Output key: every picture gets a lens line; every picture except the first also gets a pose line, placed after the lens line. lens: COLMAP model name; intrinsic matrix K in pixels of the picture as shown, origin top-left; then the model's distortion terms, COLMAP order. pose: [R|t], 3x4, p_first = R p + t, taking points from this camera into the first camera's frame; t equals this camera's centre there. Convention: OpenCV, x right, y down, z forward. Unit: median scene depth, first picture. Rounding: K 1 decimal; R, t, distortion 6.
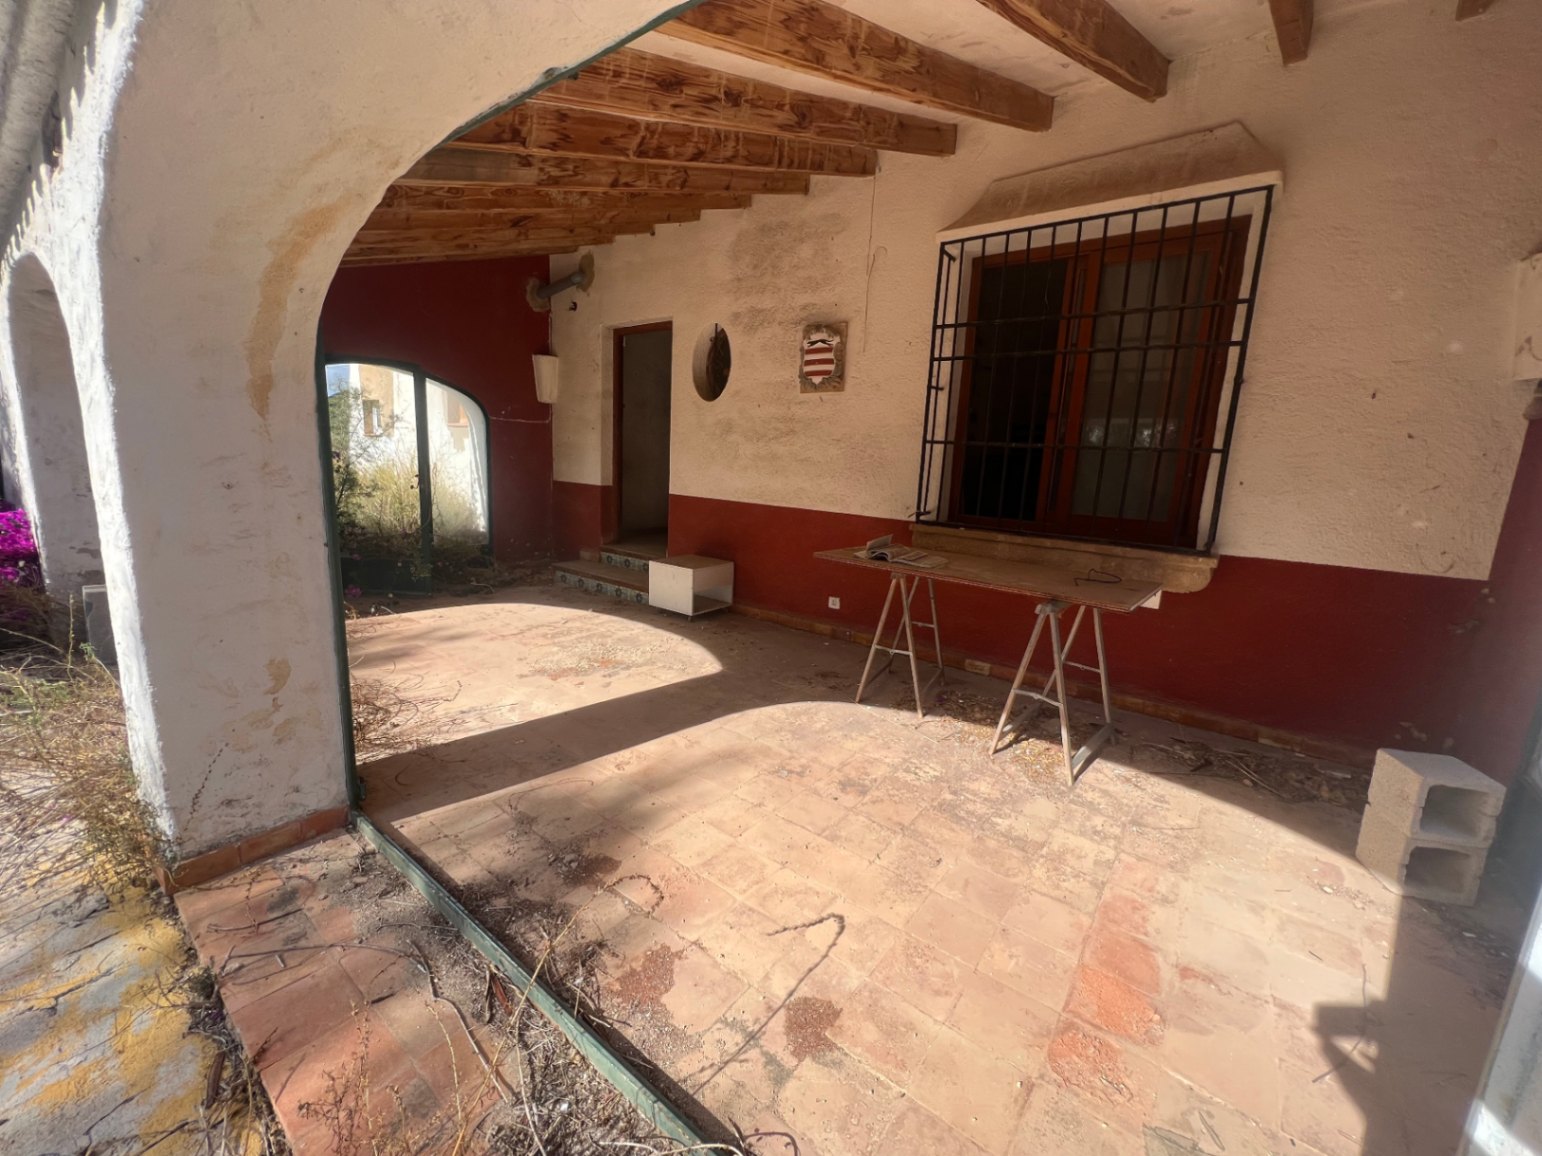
lens RADIAL K [[618.1, 0, 768.1], [0, 618.1, 575.4], [0, 0, 1]] dist [-0.001432, 0.000496]
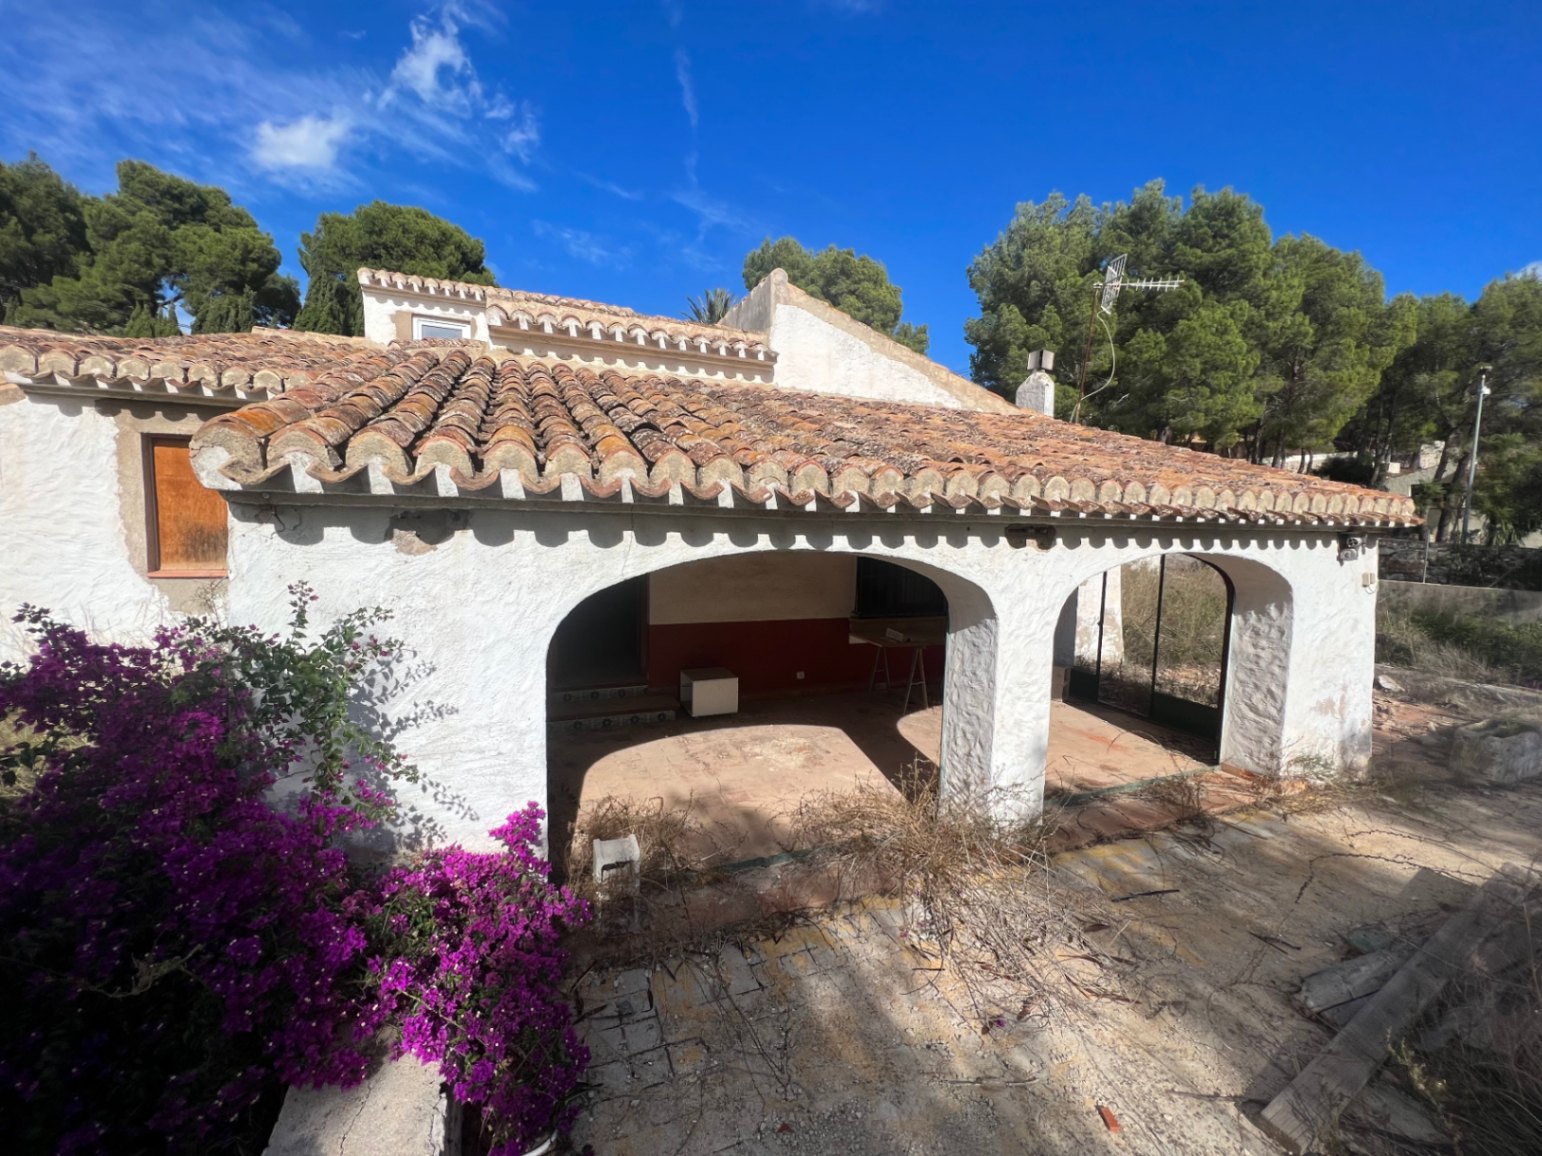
lens RADIAL K [[618.1, 0, 768.1], [0, 618.1, 575.4], [0, 0, 1]] dist [-0.001432, 0.000496]
pose [[0.508491, -0.109303, 0.854102, -1.294347], [0.170920, 0.984985, 0.024296, -0.267160], [-0.843933, 0.133629, 0.519538, 0.218112]]
